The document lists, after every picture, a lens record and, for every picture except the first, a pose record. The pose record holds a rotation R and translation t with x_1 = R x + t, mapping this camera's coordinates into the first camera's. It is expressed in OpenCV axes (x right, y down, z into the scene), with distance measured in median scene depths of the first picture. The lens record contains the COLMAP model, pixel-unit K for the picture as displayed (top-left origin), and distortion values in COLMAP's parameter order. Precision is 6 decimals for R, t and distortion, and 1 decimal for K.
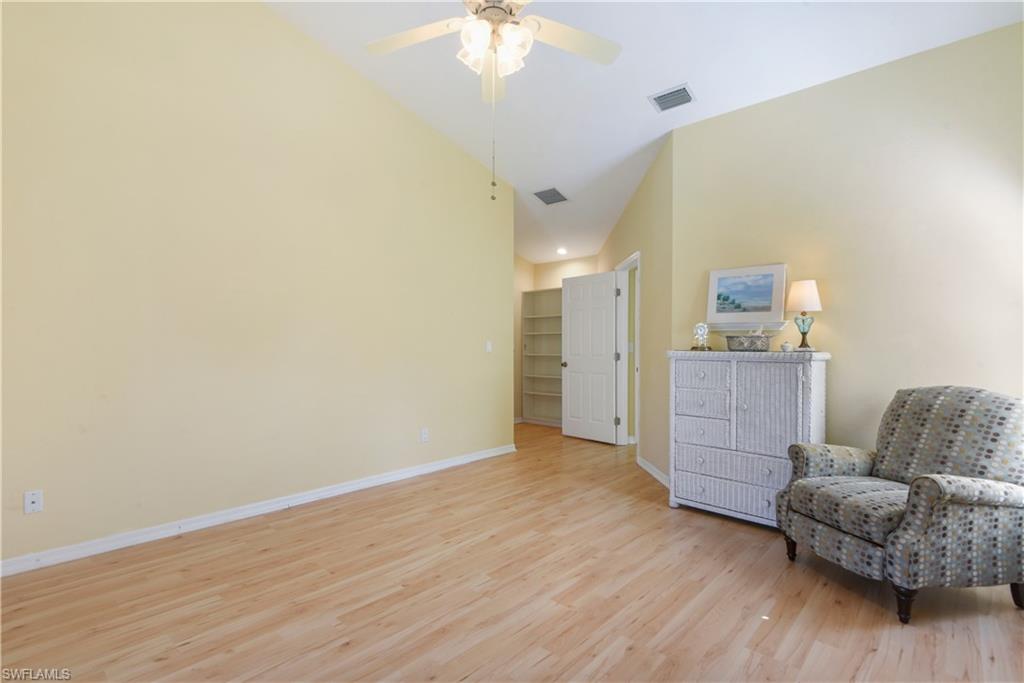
lens RADIAL K [[476.4, 0, 511.2], [0, 476.4, 343.7], [0, 0, 1]] dist [0.014890, -0.008367]
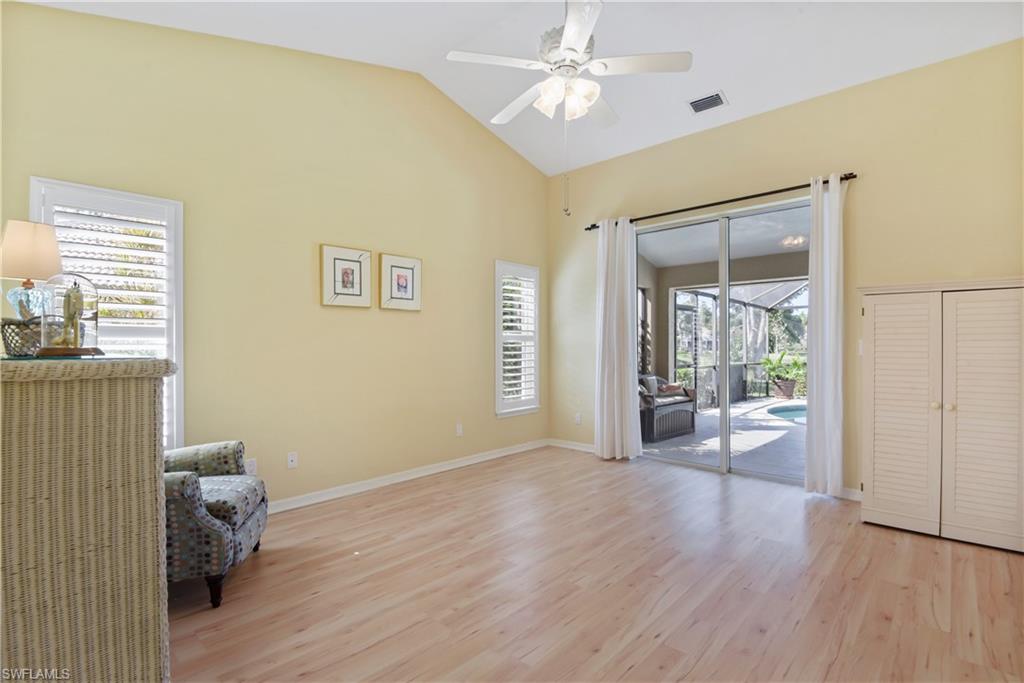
lens RADIAL K [[476.4, 0, 513.0], [0, 476.4, 345.1], [0, 0, 1]] dist [0.014890, -0.008367]
pose [[-0.999995, -0.003067, 0.001072, 0.085399], [-0.003067, 0.999995, 0.000663, 0.002008], [-0.001074, 0.000659, -0.999999, 1.971822]]
